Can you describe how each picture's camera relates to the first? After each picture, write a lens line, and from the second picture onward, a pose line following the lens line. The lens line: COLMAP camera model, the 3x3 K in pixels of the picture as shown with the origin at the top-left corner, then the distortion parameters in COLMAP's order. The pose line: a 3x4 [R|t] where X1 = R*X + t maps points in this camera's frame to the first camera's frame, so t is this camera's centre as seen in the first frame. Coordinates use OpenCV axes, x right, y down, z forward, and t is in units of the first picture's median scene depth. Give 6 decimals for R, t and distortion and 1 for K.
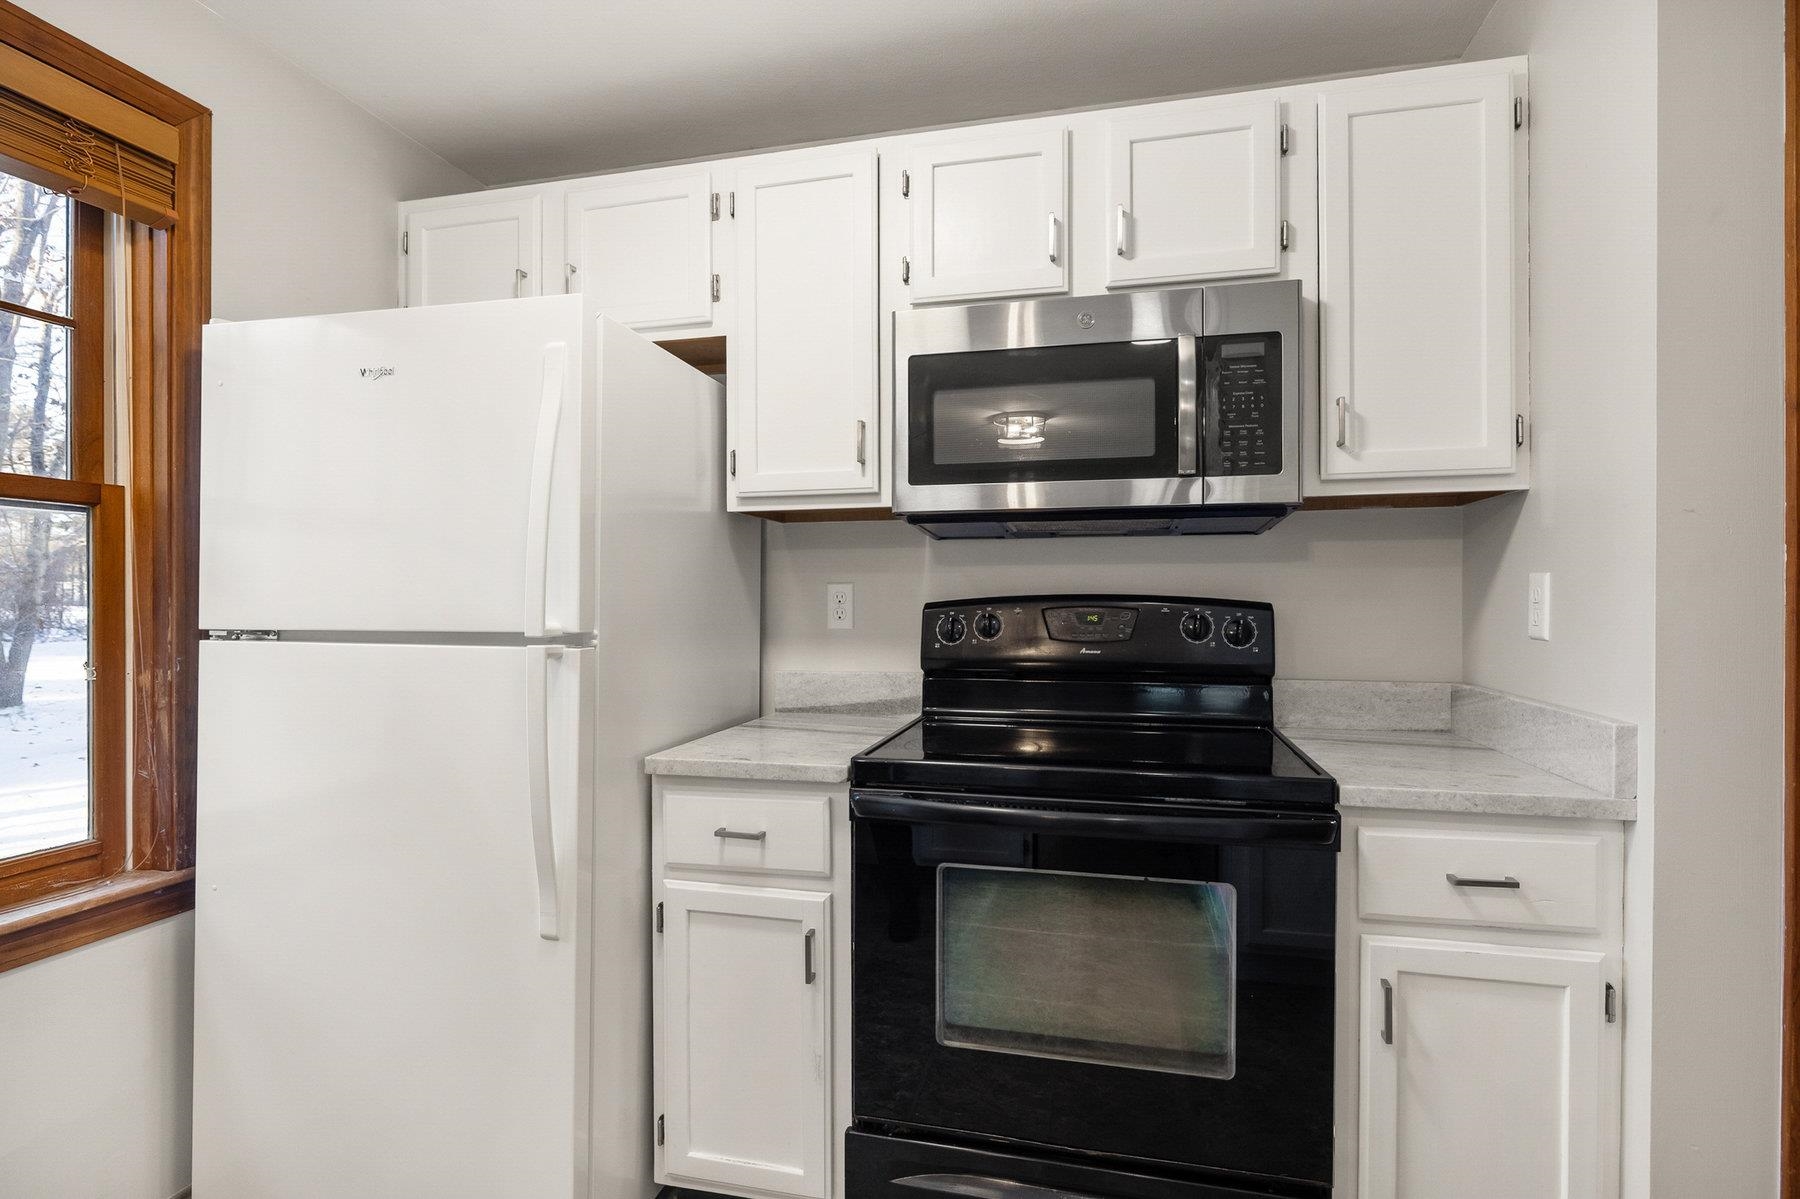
lens RADIAL K [[893.6, 0, 900.0], [0, 893.6, 599.5], [0, 0, 1]] dist [-0.003711, -0.000647]
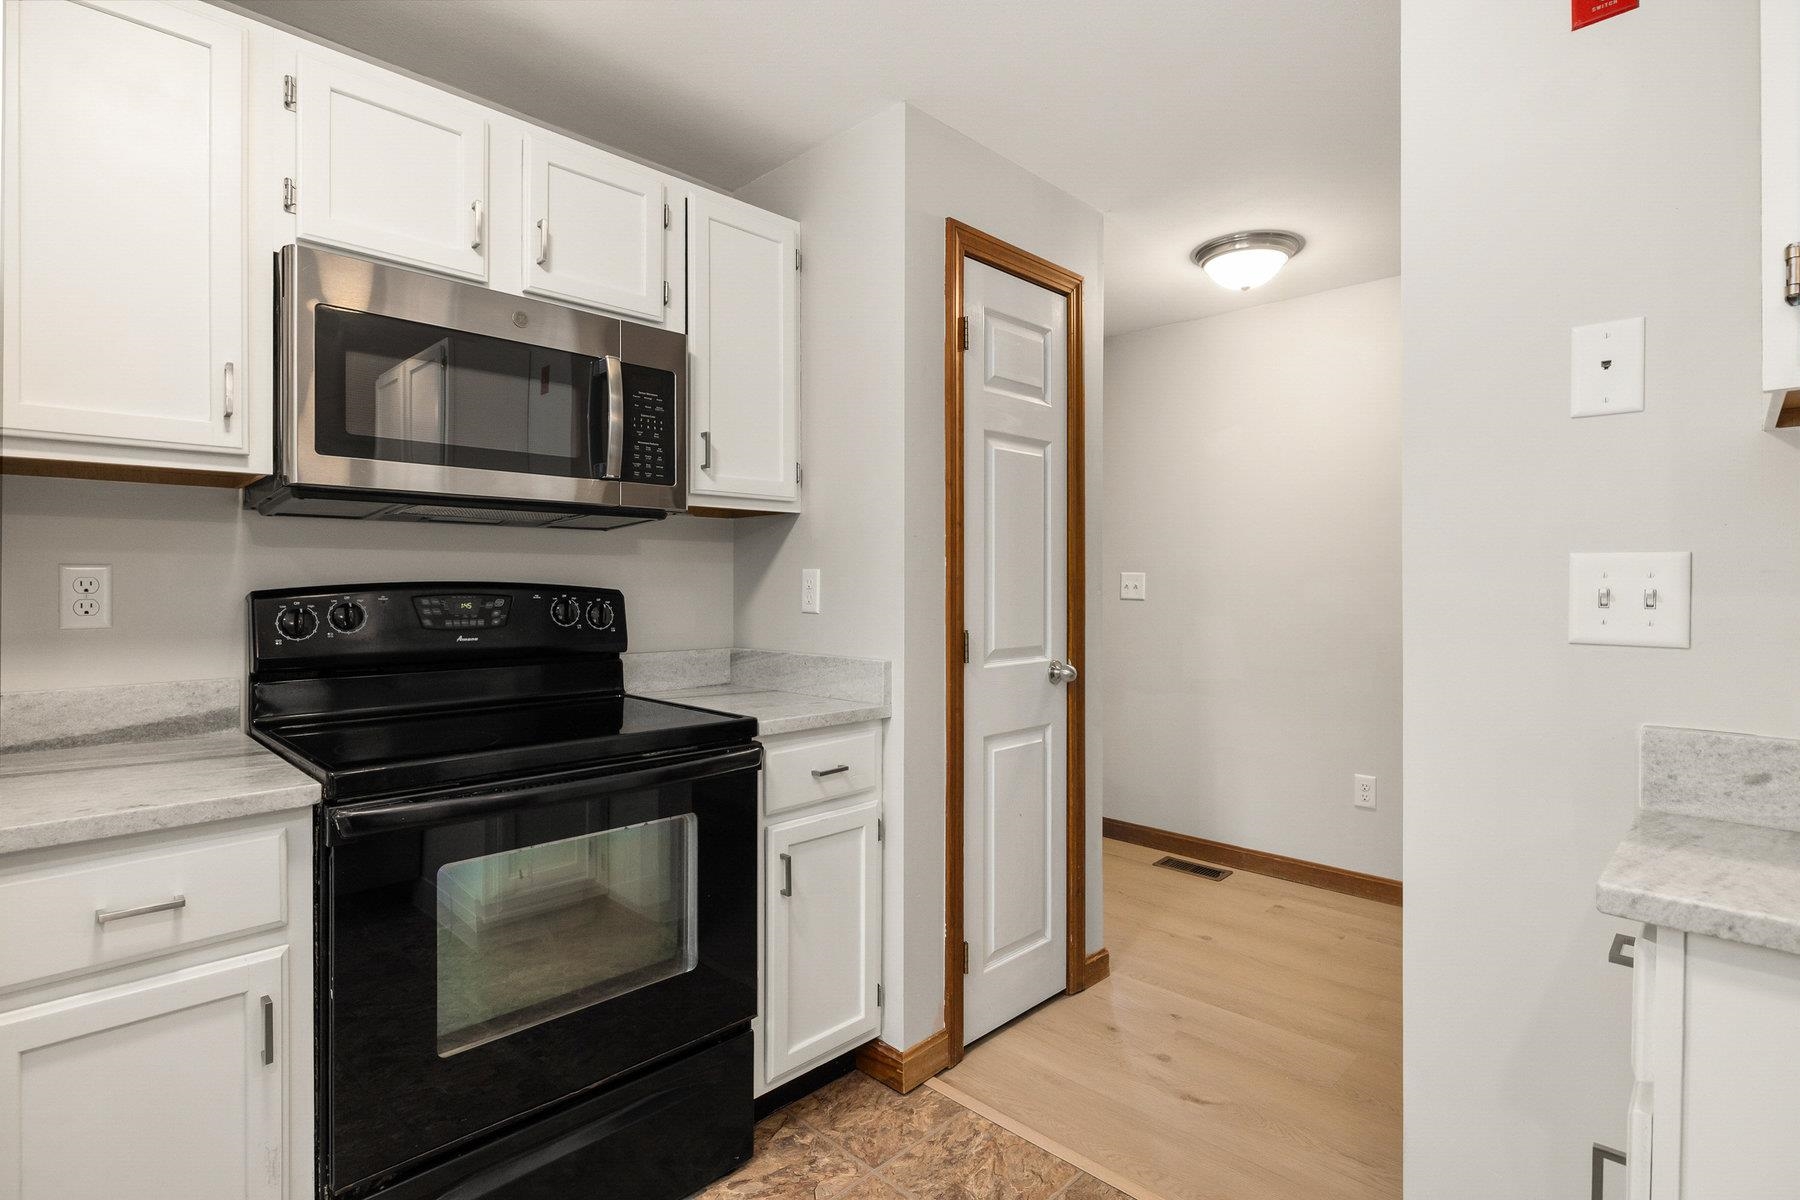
lens RADIAL K [[878.4, 0, 897.3], [0, 878.4, 585.7], [0, 0, 1]] dist [0.000187, 0.000089]
pose [[0.516340, 0.000516, 0.856383, -0.443839], [0.000803, 0.999999, -0.001087, -0.000069], [-0.856383, 0.001249, 0.516340, 0.094066]]
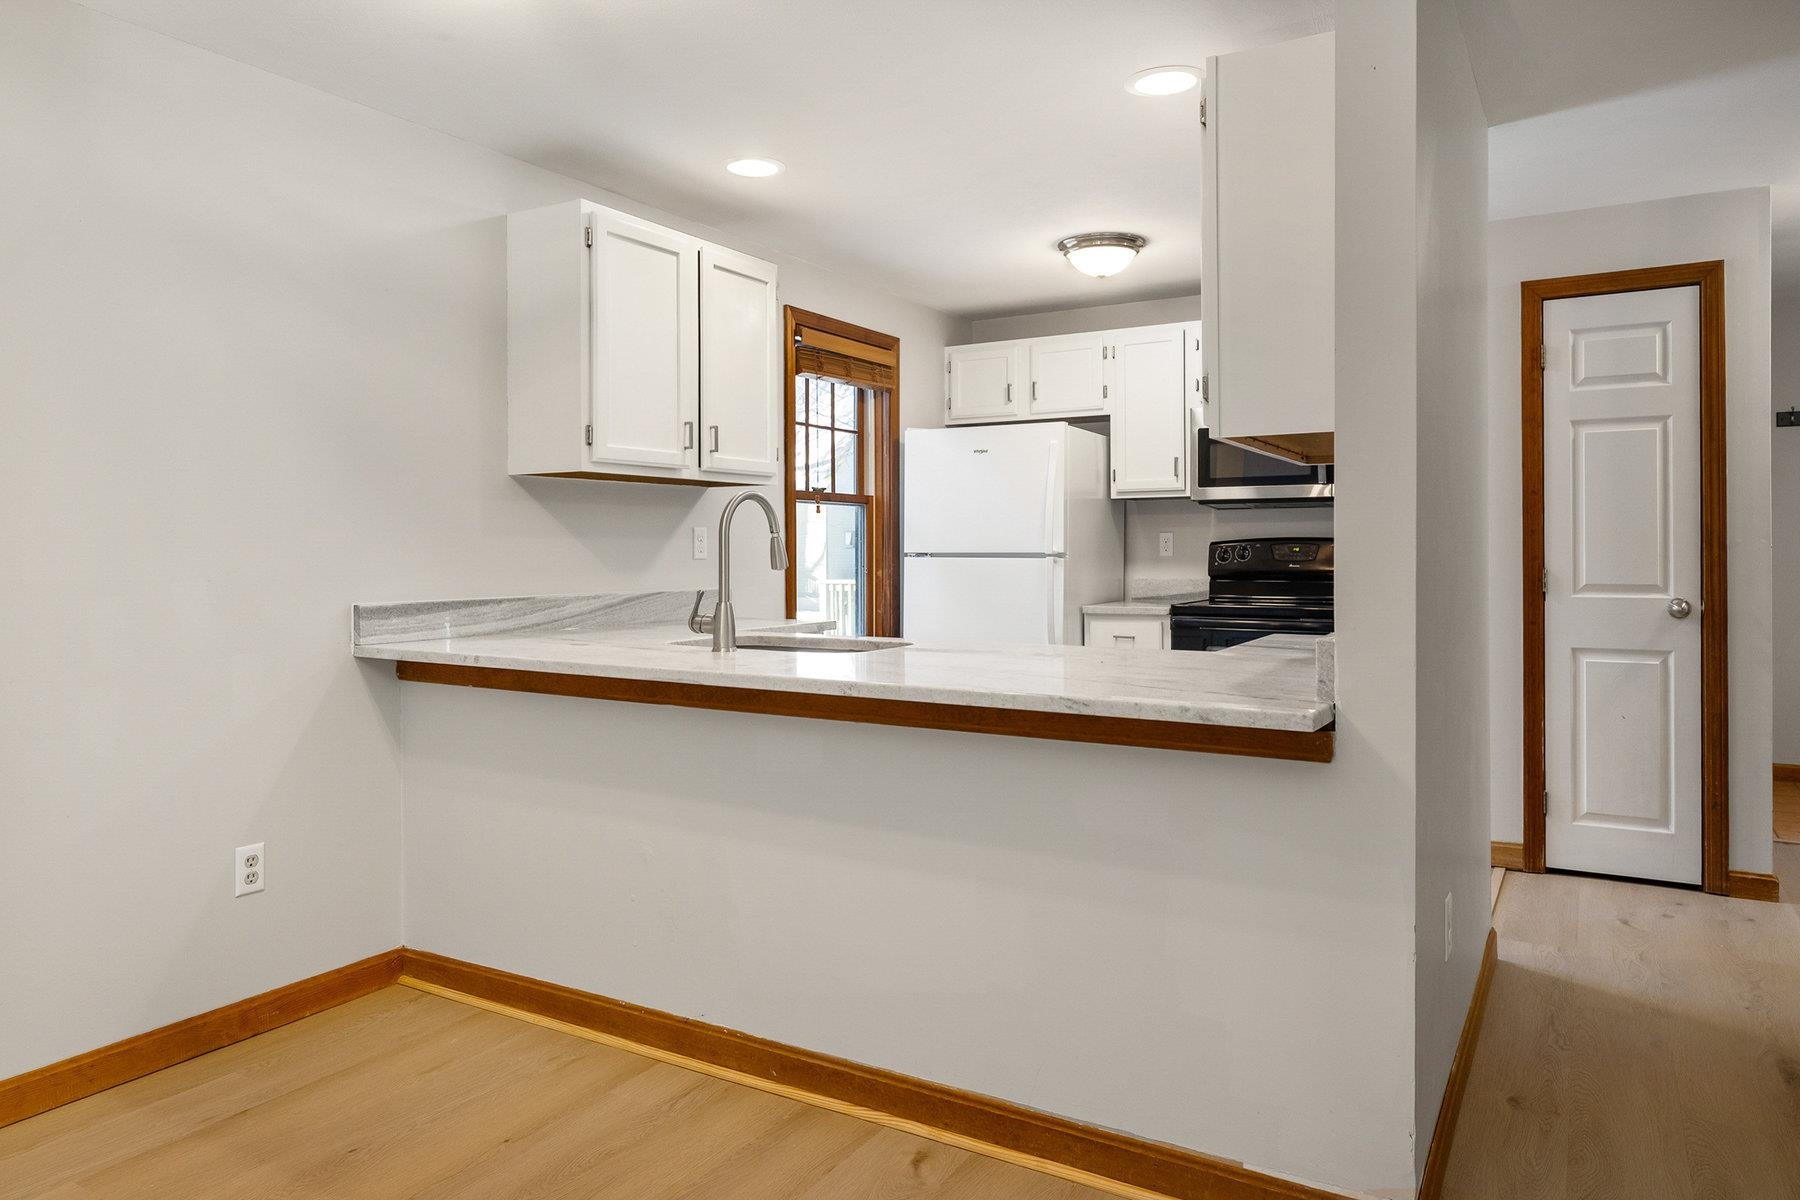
lens RADIAL K [[1175.6, 0, 900.7], [0, 1175.6, 566.1], [0, 0, 1]] dist [-0.002769, -0.001339]
pose [[0.957189, 0.001184, -0.289462, 0.153651], [0.002684, 0.999912, 0.012964, 0.025819], [0.289452, -0.013186, 0.957102, -2.064005]]
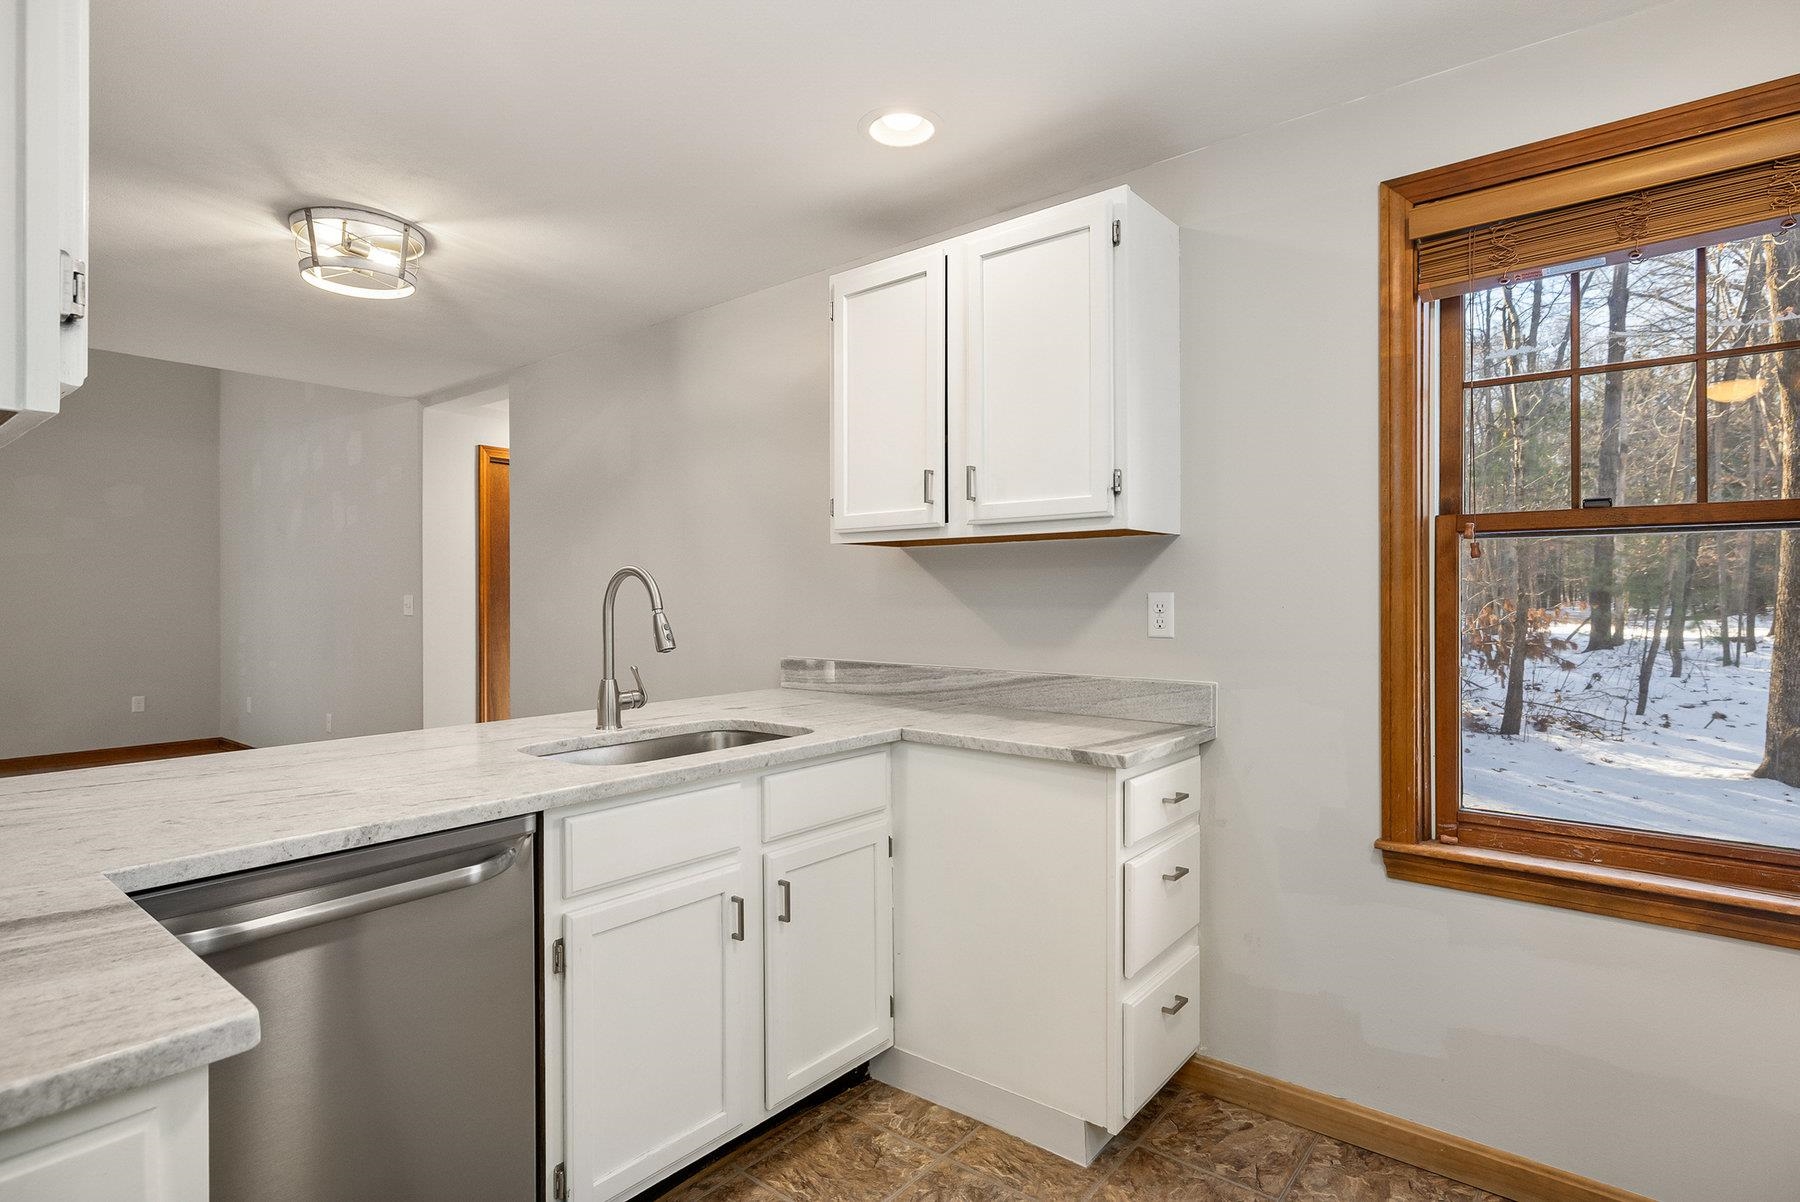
lens RADIAL K [[928.9, 0, 893.5], [0, 928.9, 586.4], [0, 0, 1]] dist [-0.000998, -0.000328]
pose [[-0.443550, -0.004208, -0.896240, 0.445116], [0.002722, 0.999978, -0.006042, -0.026328], [0.896246, -0.005120, -0.443528, 0.469748]]
